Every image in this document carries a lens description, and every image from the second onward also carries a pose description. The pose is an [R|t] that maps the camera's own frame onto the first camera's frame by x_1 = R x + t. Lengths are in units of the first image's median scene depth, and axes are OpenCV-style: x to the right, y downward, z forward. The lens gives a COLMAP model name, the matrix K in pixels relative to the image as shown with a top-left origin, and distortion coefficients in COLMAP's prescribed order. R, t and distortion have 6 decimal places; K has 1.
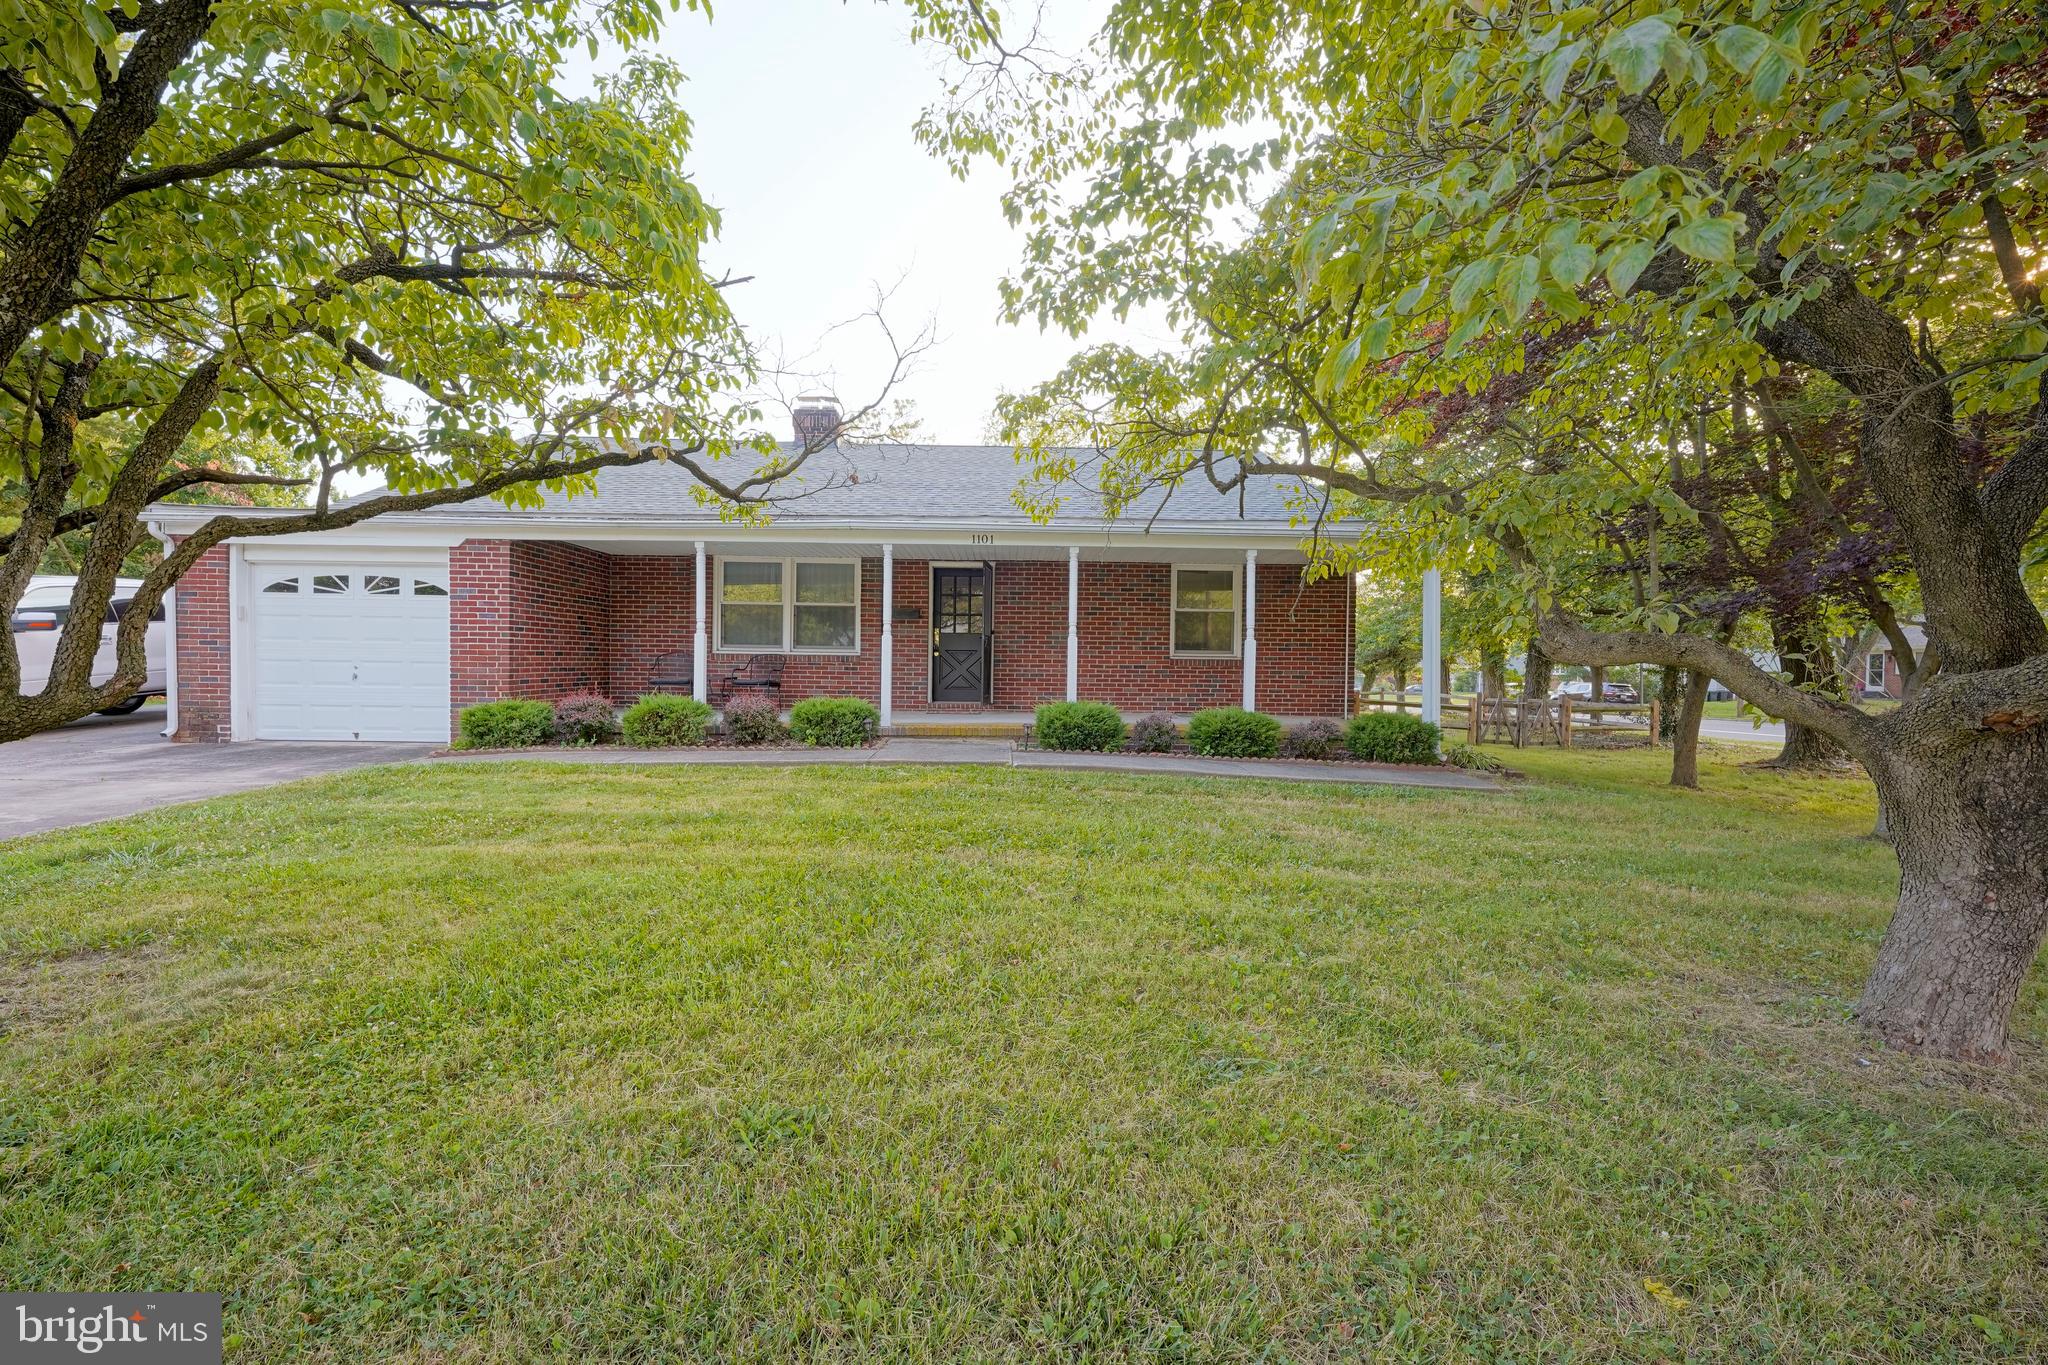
lens RADIAL K [[825.2, 0, 1020.4], [0, 825.2, 679.1], [0, 0, 1]] dist [0.000151, -0.000113]
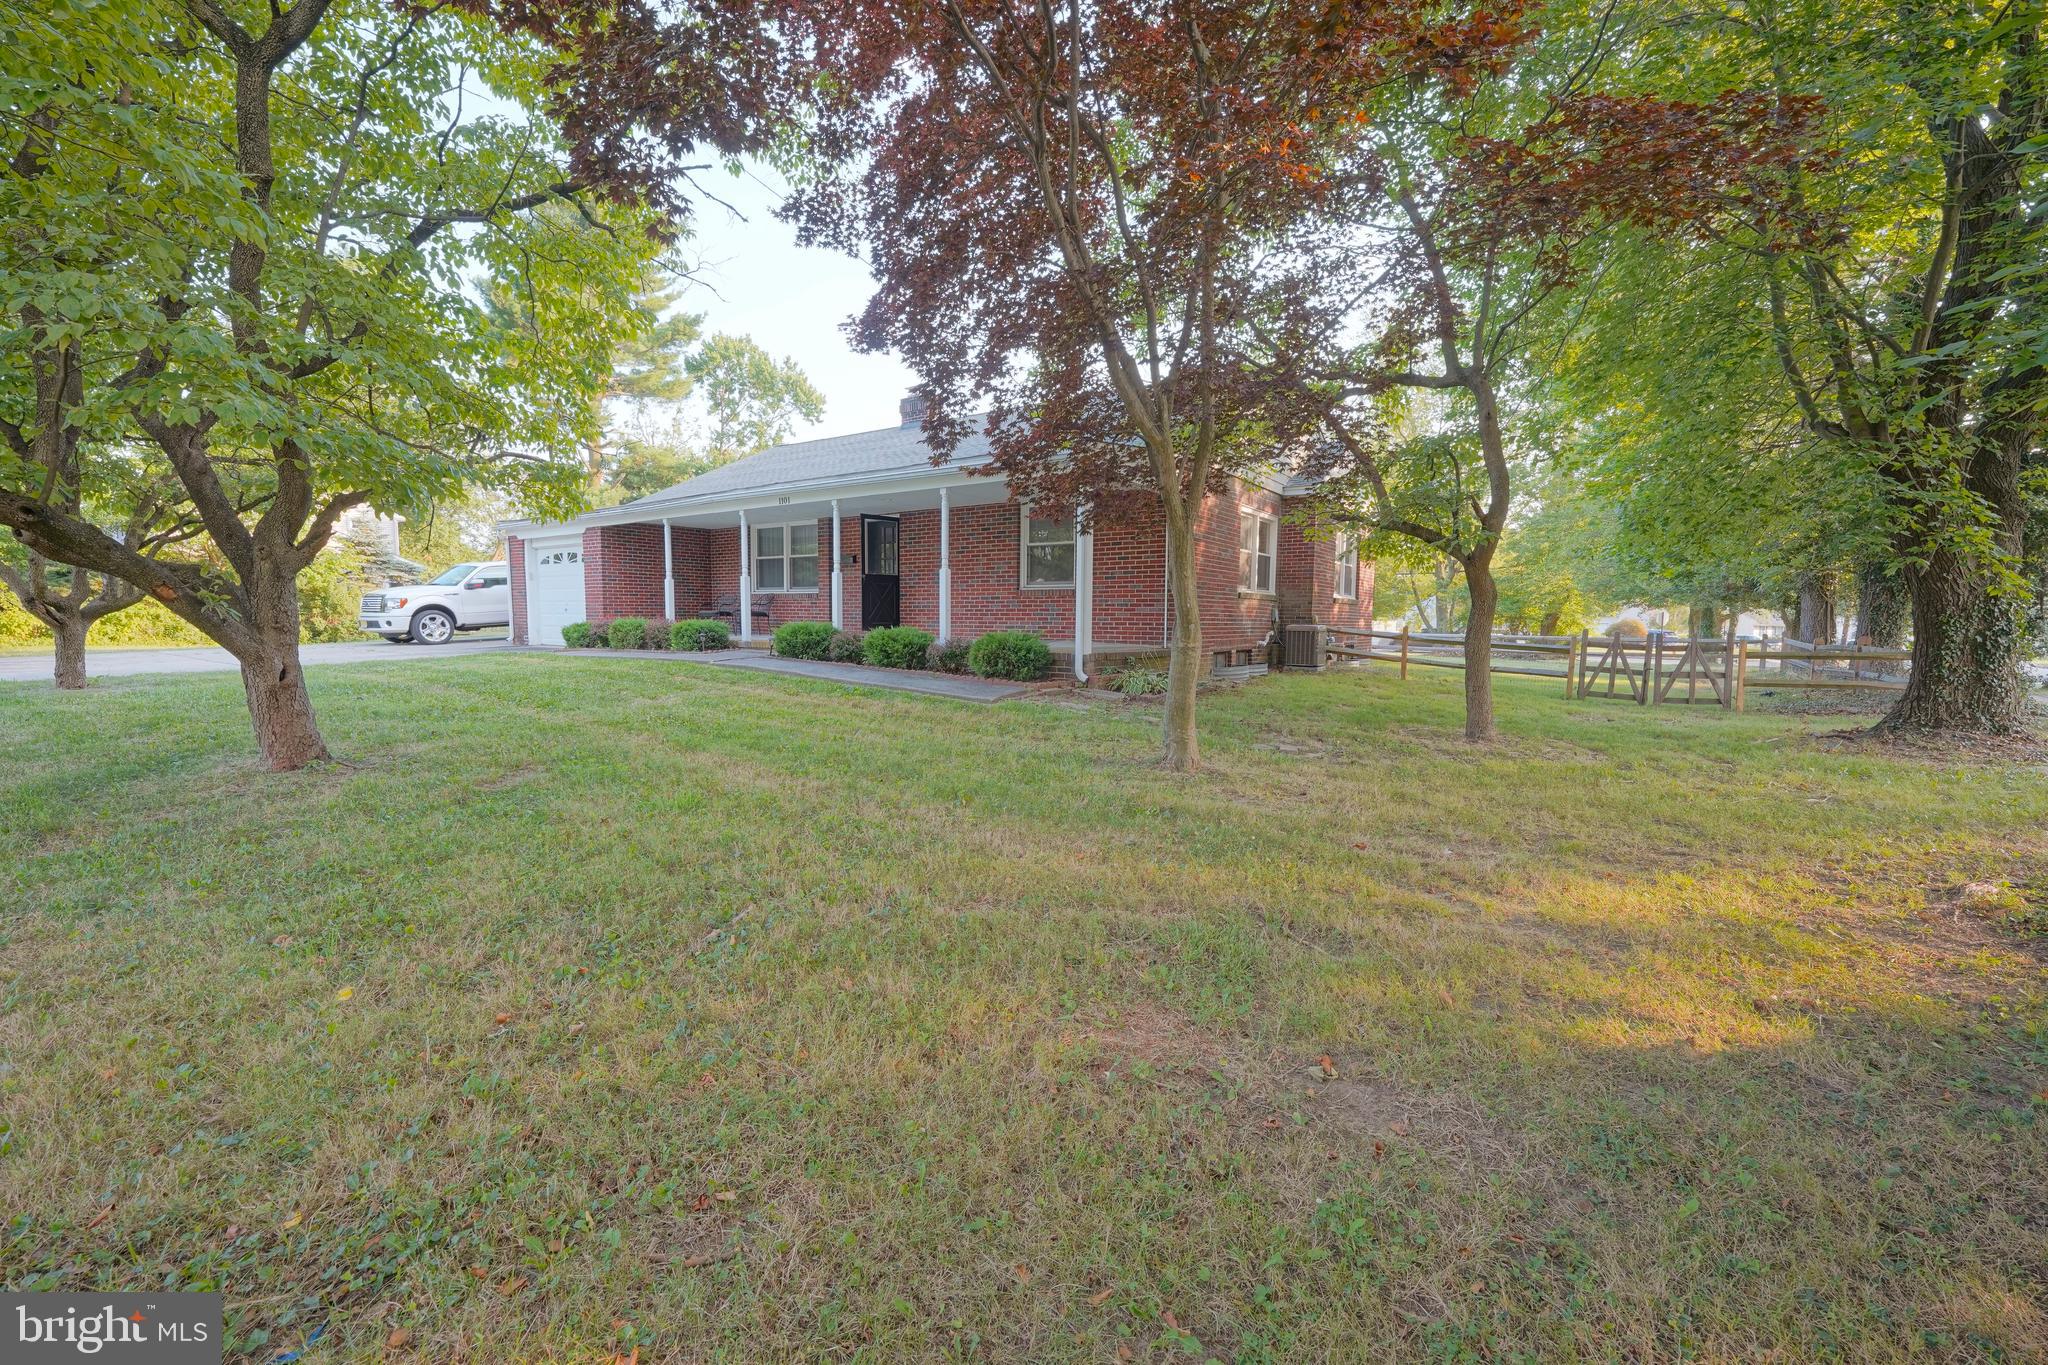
lens RADIAL K [[825.2, 0, 1020.4], [0, 825.2, 679.1], [0, 0, 1]] dist [0.000151, -0.000113]
pose [[0.802166, 0.039492, -0.595794, 0.869274], [-0.004695, 0.998197, 0.059844, 0.029829], [0.597083, -0.045207, 0.800904, 0.115548]]
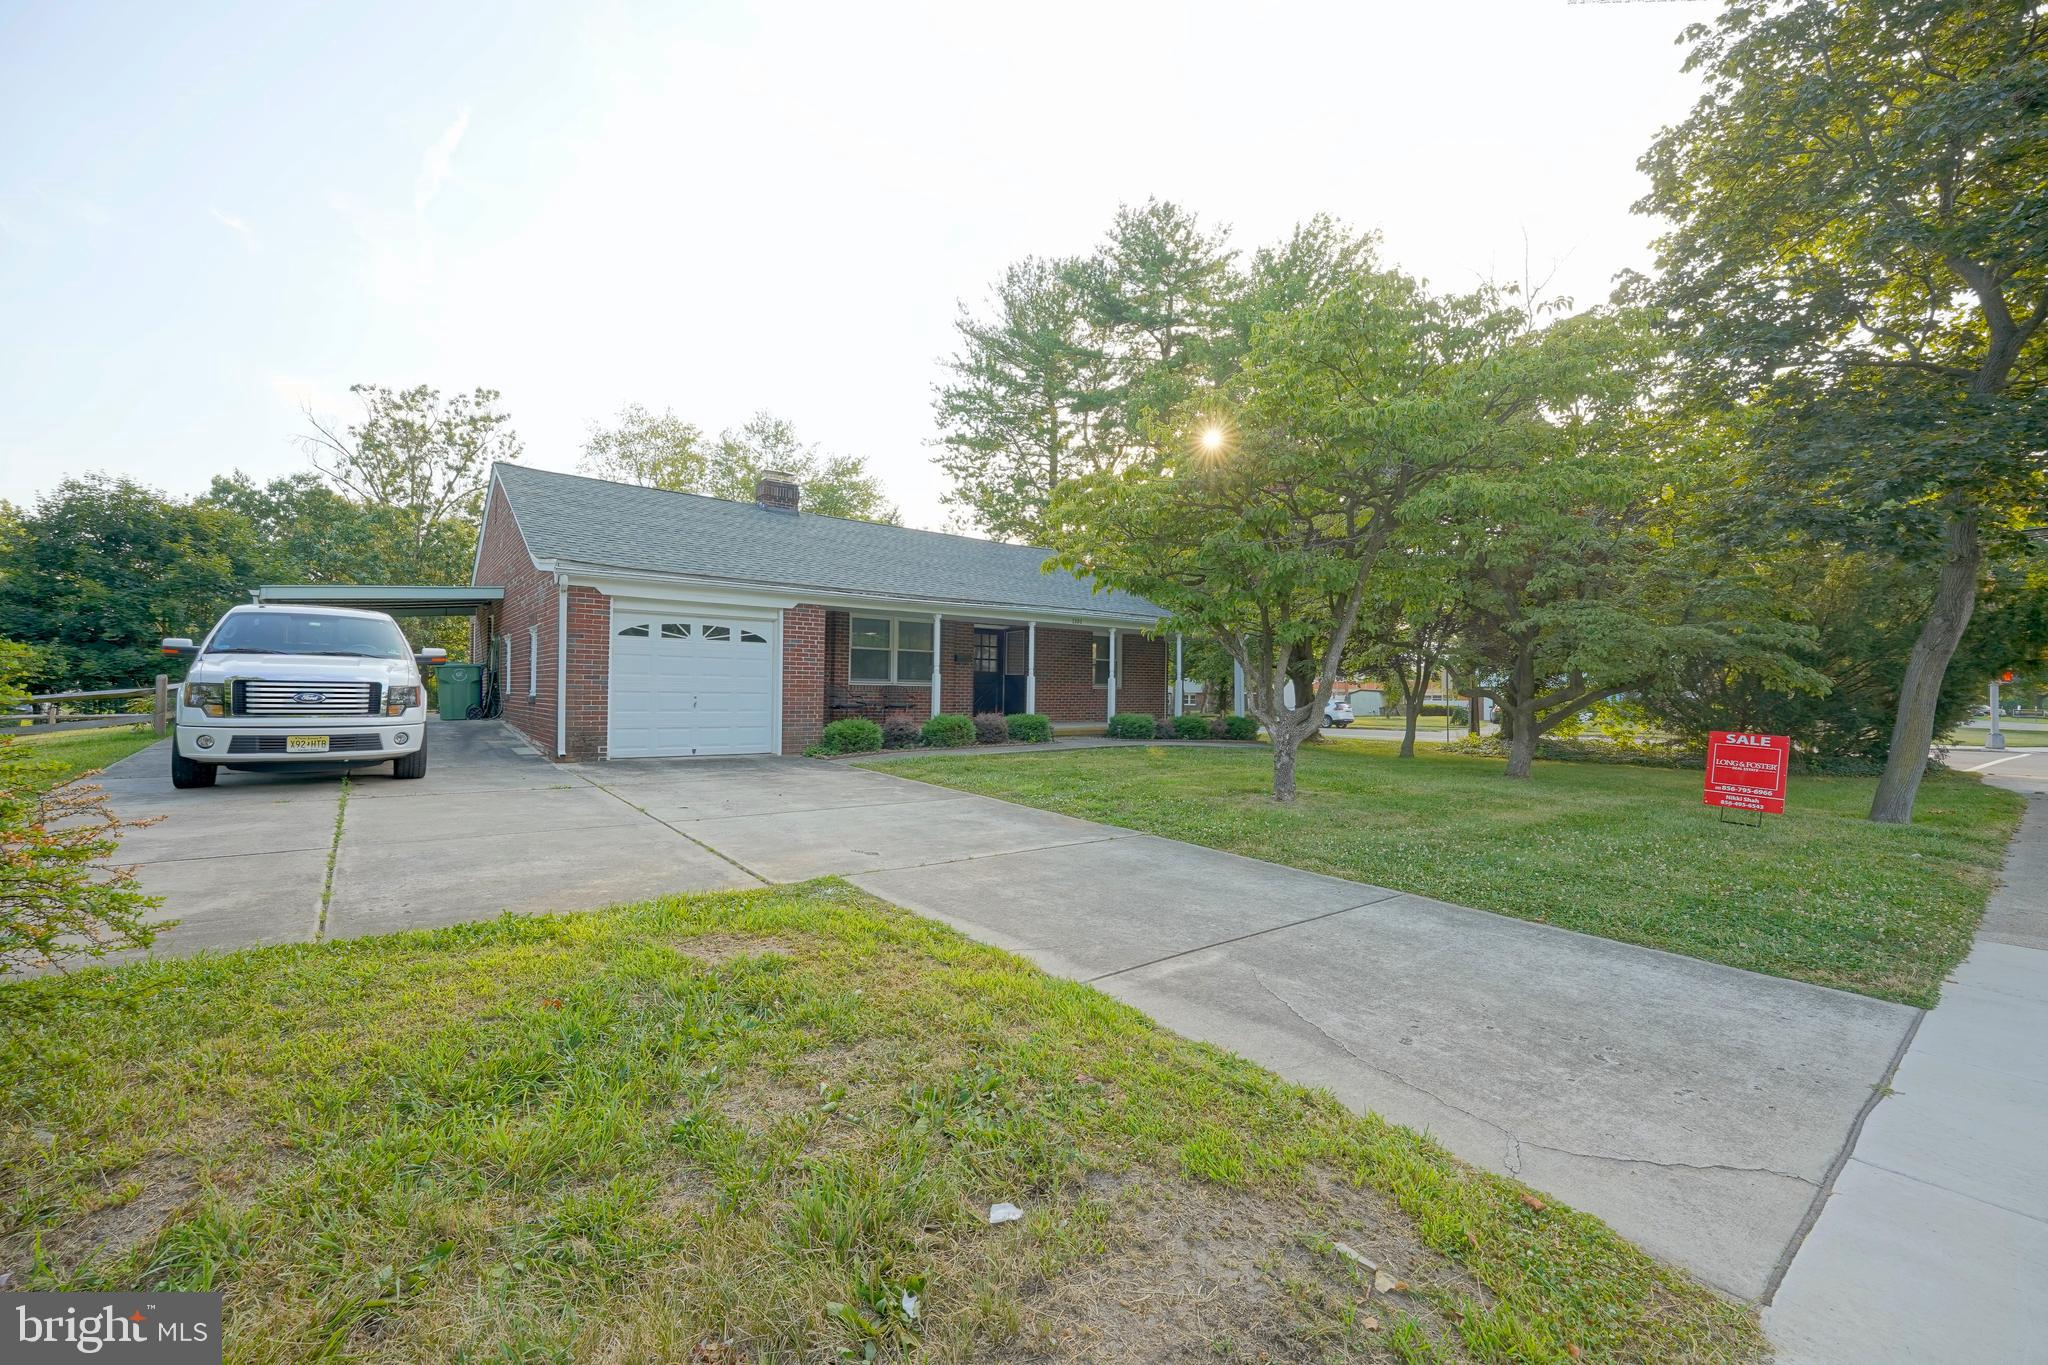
lens RADIAL K [[825.2, 0, 1020.4], [0, 825.2, 679.1], [0, 0, 1]] dist [0.000151, -0.000113]
pose [[0.810493, 0.006414, 0.585714, -0.929874], [0.011615, 0.999567, -0.027019, -0.001373], [-0.585634, 0.028702, 0.810068, -0.259760]]
